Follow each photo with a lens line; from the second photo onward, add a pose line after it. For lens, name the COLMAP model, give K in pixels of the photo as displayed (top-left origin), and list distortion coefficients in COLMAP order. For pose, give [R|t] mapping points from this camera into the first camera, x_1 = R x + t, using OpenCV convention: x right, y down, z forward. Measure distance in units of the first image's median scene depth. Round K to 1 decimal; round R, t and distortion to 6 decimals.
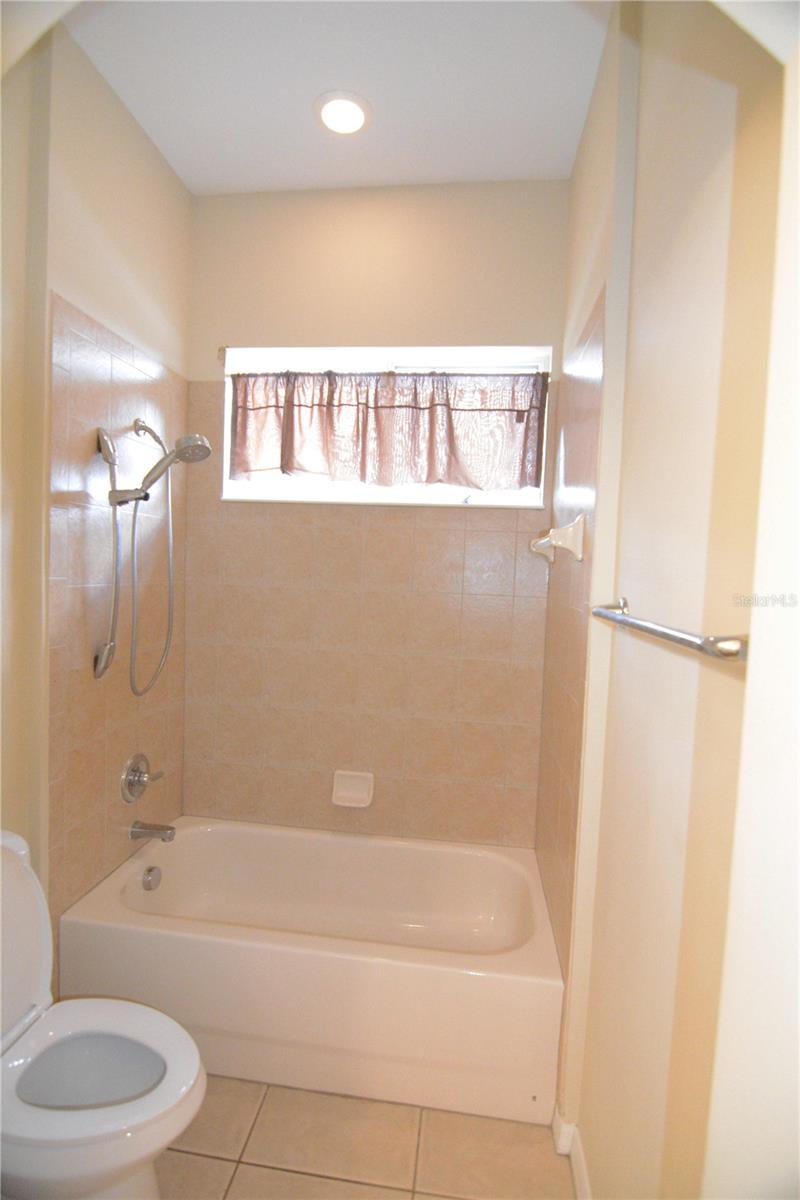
lens RADIAL K [[577.9, 0, 399.5], [0, 577.9, 600.5], [0, 0, 1]] dist [-0.005249, -0.000249]
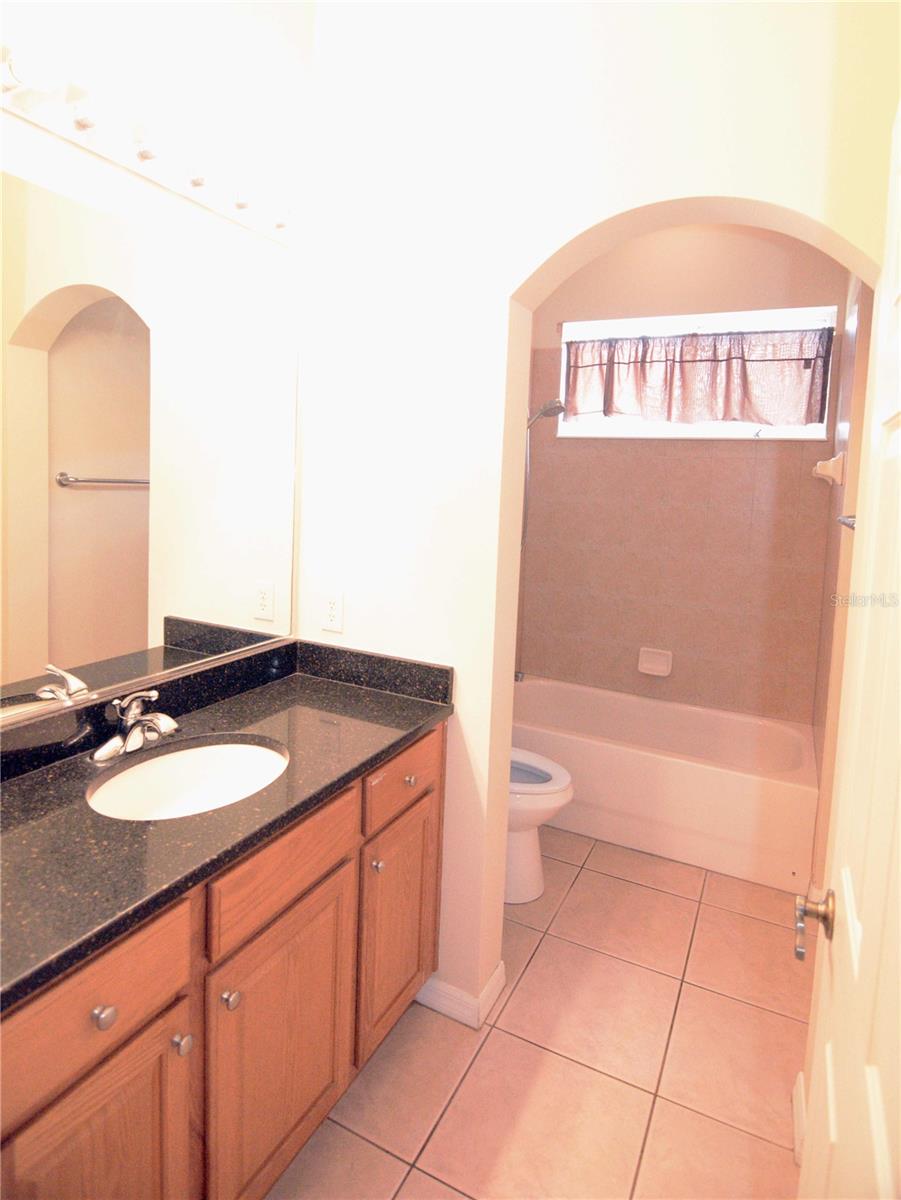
lens RADIAL K [[660.7, 0, 462.1], [0, 660.7, 521.5], [0, 0, 1]] dist [-0.004534, -0.000107]
pose [[0.944457, 0.022381, -0.327872, -0.012074], [-0.023752, 0.999718, -0.000177, 0.025507], [0.327776, 0.007955, 0.944722, -0.517657]]
